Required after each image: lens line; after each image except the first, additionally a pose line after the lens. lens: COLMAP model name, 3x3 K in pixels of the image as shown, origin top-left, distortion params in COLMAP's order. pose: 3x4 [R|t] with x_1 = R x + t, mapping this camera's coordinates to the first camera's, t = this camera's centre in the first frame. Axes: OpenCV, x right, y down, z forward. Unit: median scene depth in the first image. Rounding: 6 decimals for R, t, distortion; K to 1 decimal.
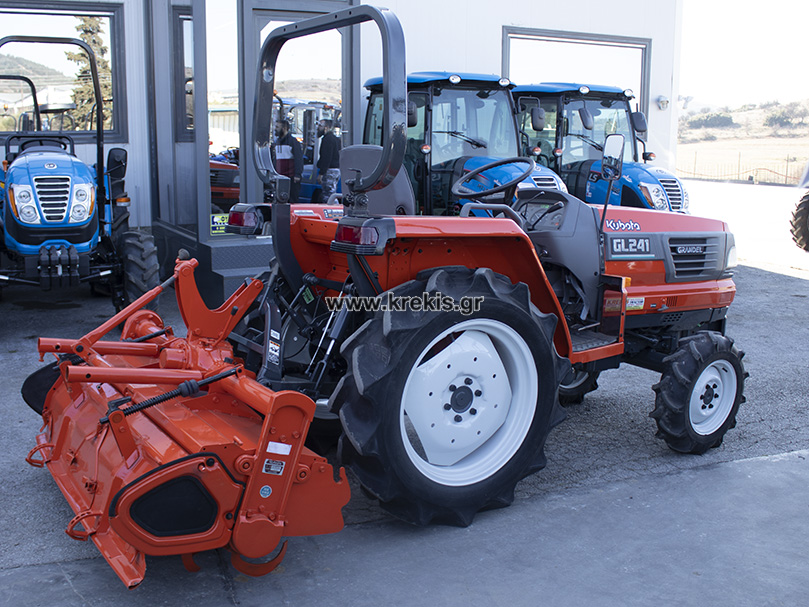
lens RADIAL K [[836.0, 0, 448.7], [0, 836.0, 301.9], [0, 0, 1]] dist [-0.119073, 0.019774]
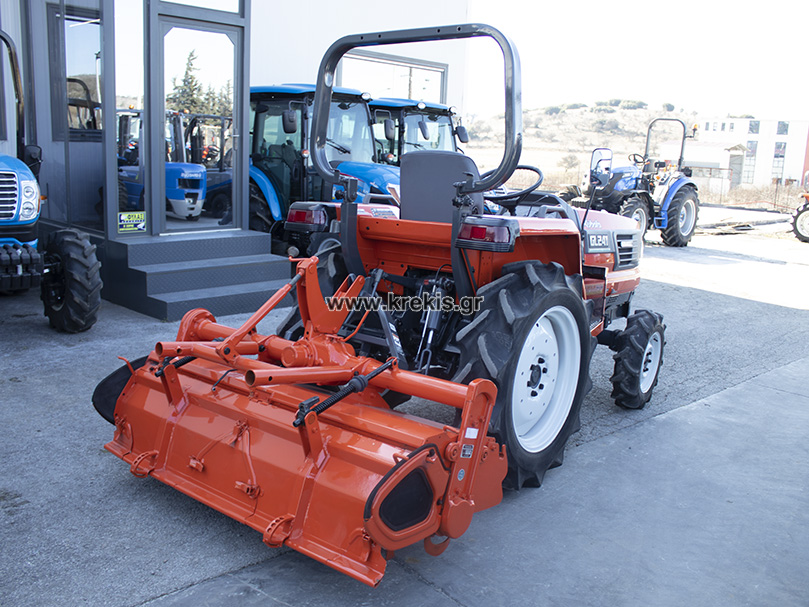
lens RADIAL K [[722.4, 0, 404.5], [0, 722.4, 303.5], [0, 0, 1]] dist [-0.149888, 0.113178]
pose [[0.952478, -0.032605, 0.302859, -0.354647], [0.025737, 0.999314, 0.026642, -0.011403], [-0.303520, -0.017582, 0.952663, 0.091155]]
